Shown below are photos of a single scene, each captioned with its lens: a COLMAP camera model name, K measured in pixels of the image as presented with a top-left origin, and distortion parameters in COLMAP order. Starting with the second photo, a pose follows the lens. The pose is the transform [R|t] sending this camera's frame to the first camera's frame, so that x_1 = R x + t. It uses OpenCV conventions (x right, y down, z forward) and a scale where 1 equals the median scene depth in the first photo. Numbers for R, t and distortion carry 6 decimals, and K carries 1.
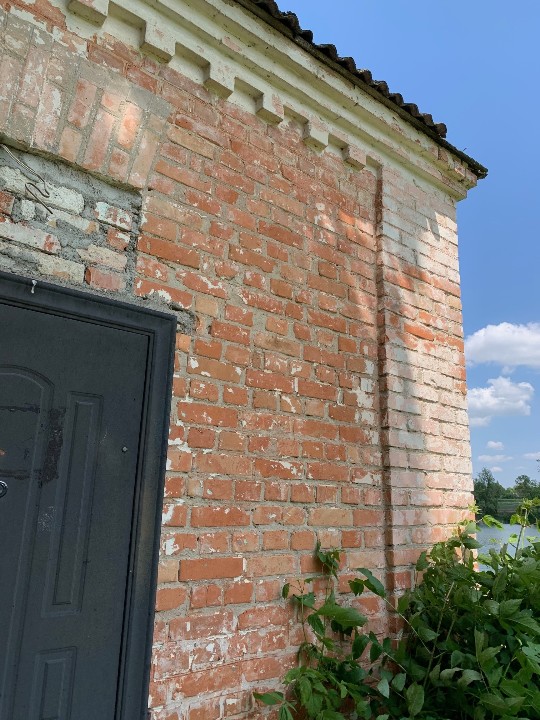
lens RADIAL K [[553.0, 0, 270.0], [0, 553.0, 360.0], [0, 0, 1]] dist [0.071803, -0.117460]
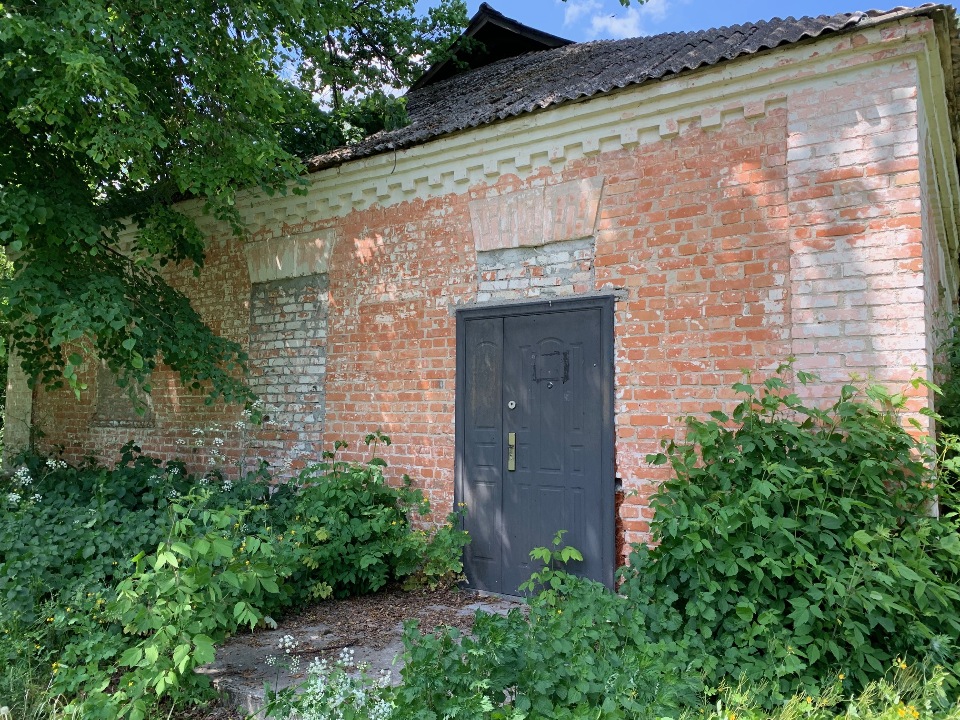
lens RADIAL K [[737.3, 0, 480.0], [0, 737.3, 360.0], [0, 0, 1]] dist [0.071803, -0.117460]
pose [[0.286578, -0.093062, -0.953526, 1.876518], [0.241233, 0.970214, -0.022189, 0.076776], [0.927189, -0.223663, 0.300491, -0.221968]]
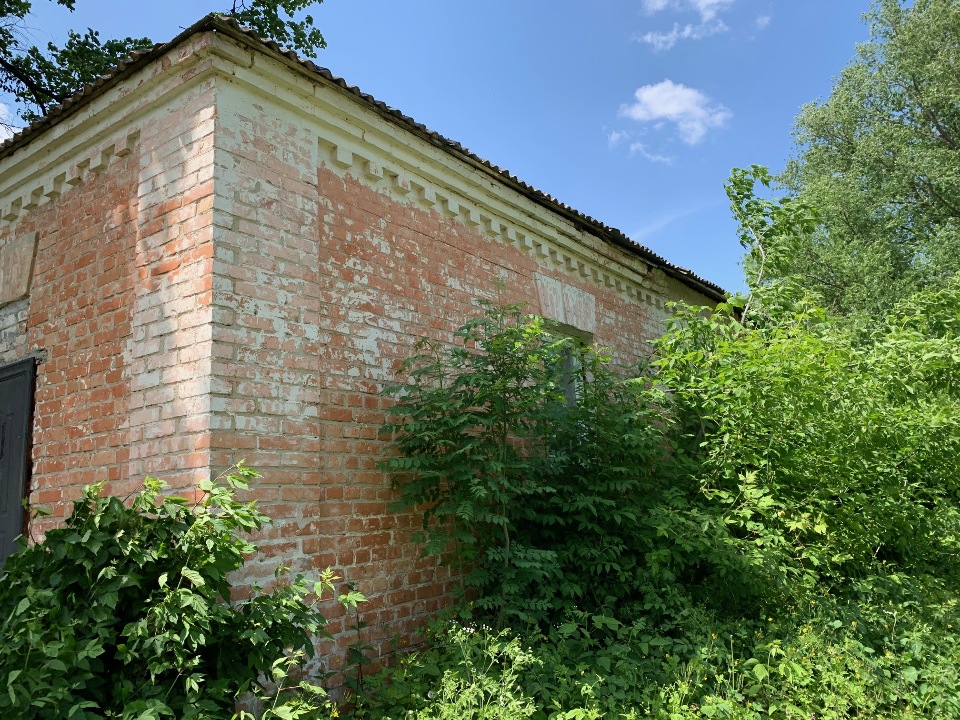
lens RADIAL K [[737.3, 0, 480.0], [0, 737.3, 360.0], [0, 0, 1]] dist [0.071803, -0.117460]
pose [[0.266212, -0.218675, -0.938782, 2.096003], [0.300415, 0.944241, -0.134758, 0.582490], [0.915905, -0.246150, 0.317062, 1.355040]]
